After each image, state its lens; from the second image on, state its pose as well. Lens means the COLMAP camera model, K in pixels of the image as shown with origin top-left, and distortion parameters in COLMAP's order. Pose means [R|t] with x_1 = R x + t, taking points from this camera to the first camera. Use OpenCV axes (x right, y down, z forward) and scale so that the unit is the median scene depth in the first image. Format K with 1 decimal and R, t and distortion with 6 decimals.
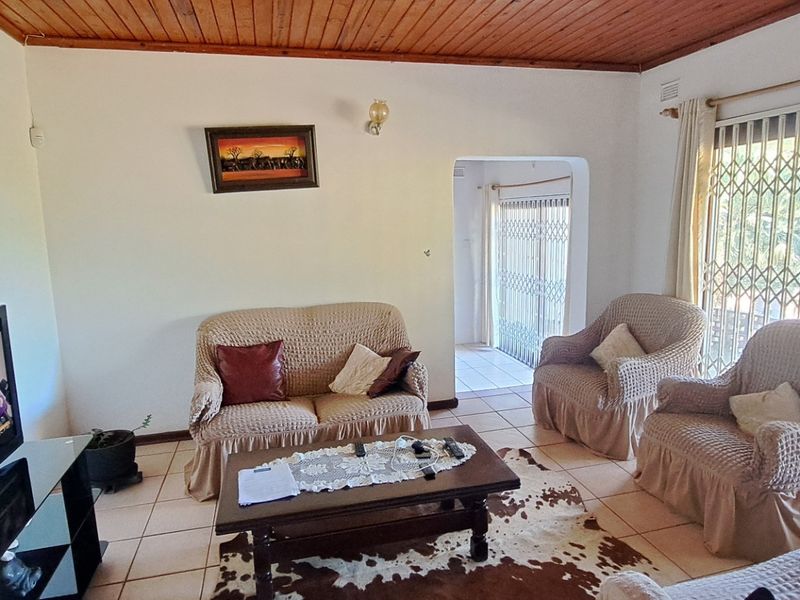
lens RADIAL K [[533.0, 0, 405.8], [0, 533.0, 296.6], [0, 0, 1]] dist [-0.001042, -0.013152]
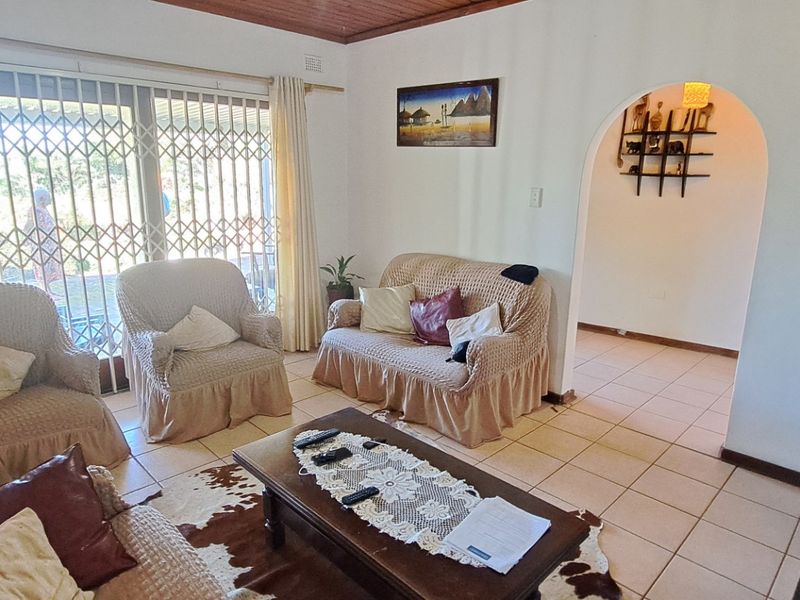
lens RADIAL K [[533.0, 0, 401.6], [0, 533.0, 304.1], [0, 0, 1]] dist [-0.001042, -0.013152]
pose [[-0.510972, -0.187659, 0.838863, -0.544154], [0.133919, 0.946585, 0.293331, -0.131974], [-0.849102, 0.262223, -0.458547, 0.988510]]
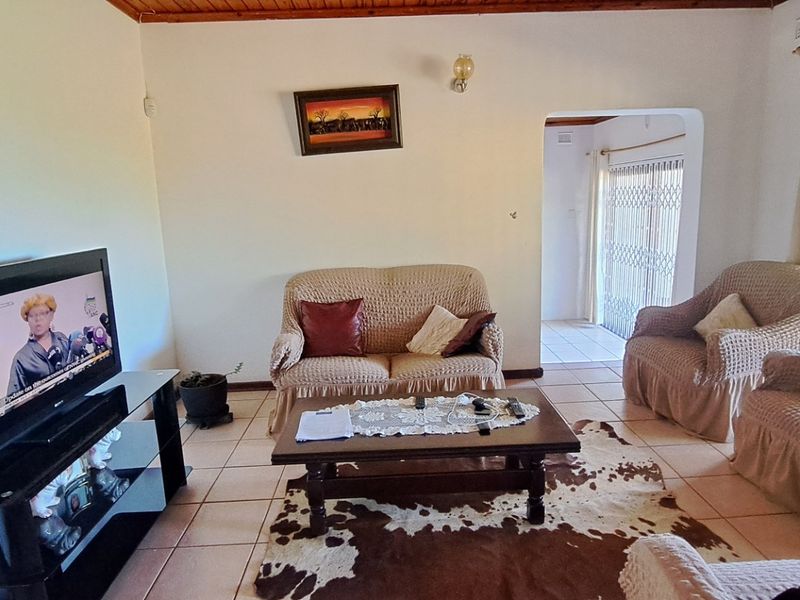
lens RADIAL K [[533.0, 0, 404.7], [0, 533.0, 297.7], [0, 0, 1]] dist [-0.001042, -0.013152]
pose [[0.975811, 0.030734, -0.216443, 0.077811], [-0.022725, 0.998965, 0.039396, 0.042342], [0.217430, -0.033524, 0.975500, 0.019104]]
